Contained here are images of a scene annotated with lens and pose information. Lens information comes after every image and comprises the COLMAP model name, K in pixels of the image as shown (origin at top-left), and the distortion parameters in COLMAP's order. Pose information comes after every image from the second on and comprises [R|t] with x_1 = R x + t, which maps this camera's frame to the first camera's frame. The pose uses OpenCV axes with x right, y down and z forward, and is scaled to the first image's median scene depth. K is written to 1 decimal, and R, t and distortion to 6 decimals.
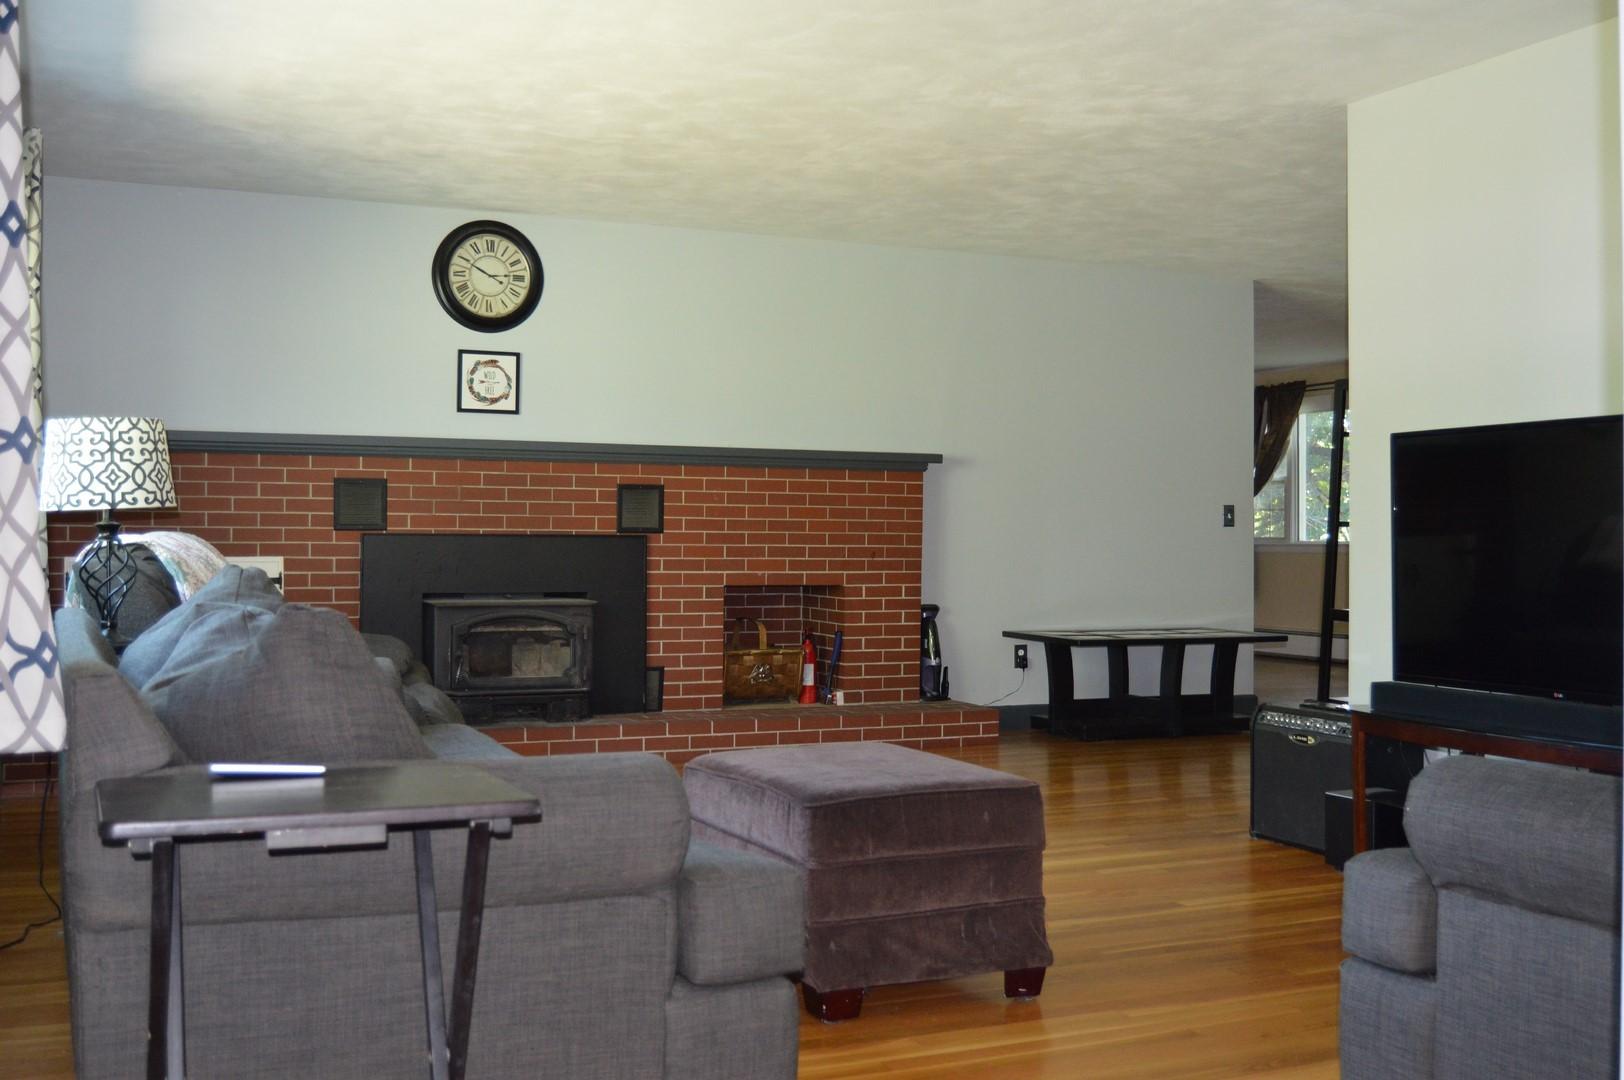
lens RADIAL K [[1650.3, 0, 812.3], [0, 1650.3, 543.2], [0, 0, 1]] dist [-0.015688, 0.000000]
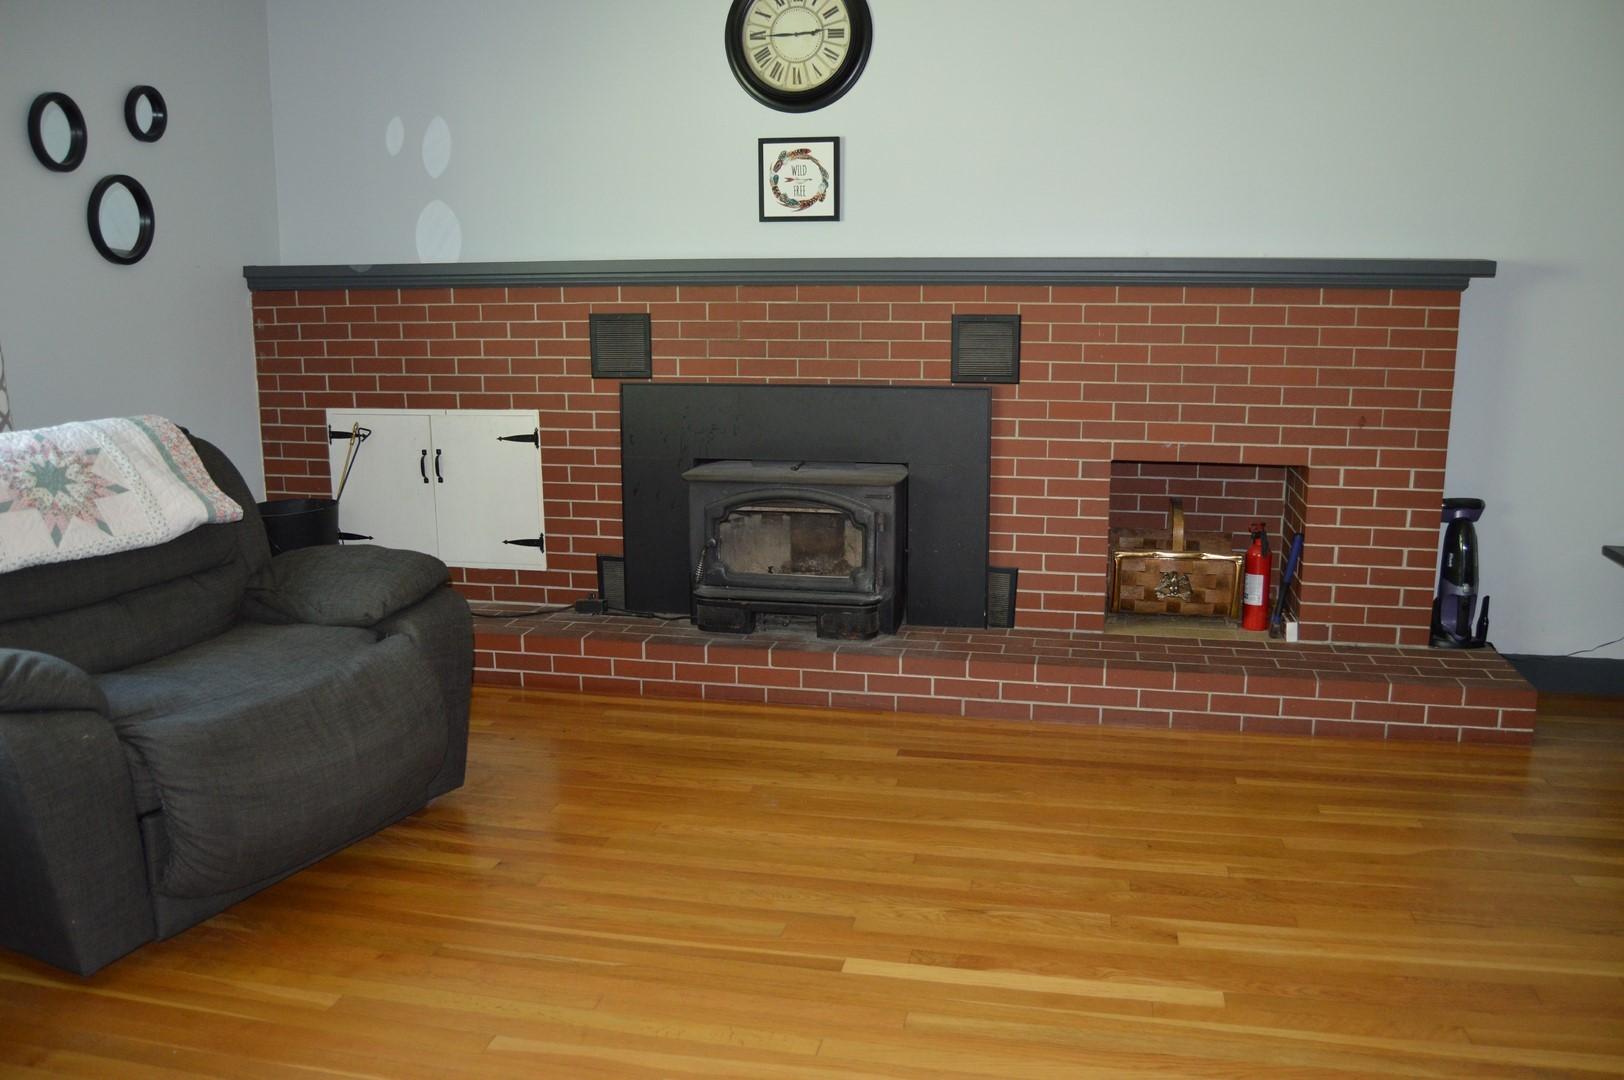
lens RADIAL K [[1280.5, 0, 814.2], [0, 1280.5, 544.6], [0, 0, 1]] dist [-0.076009, -0.003570]
pose [[0.812109, 0.103169, -0.574313, 0.161742], [0.004722, 0.983051, 0.183271, -0.039520], [0.583487, -0.151548, 0.797857, 0.507609]]
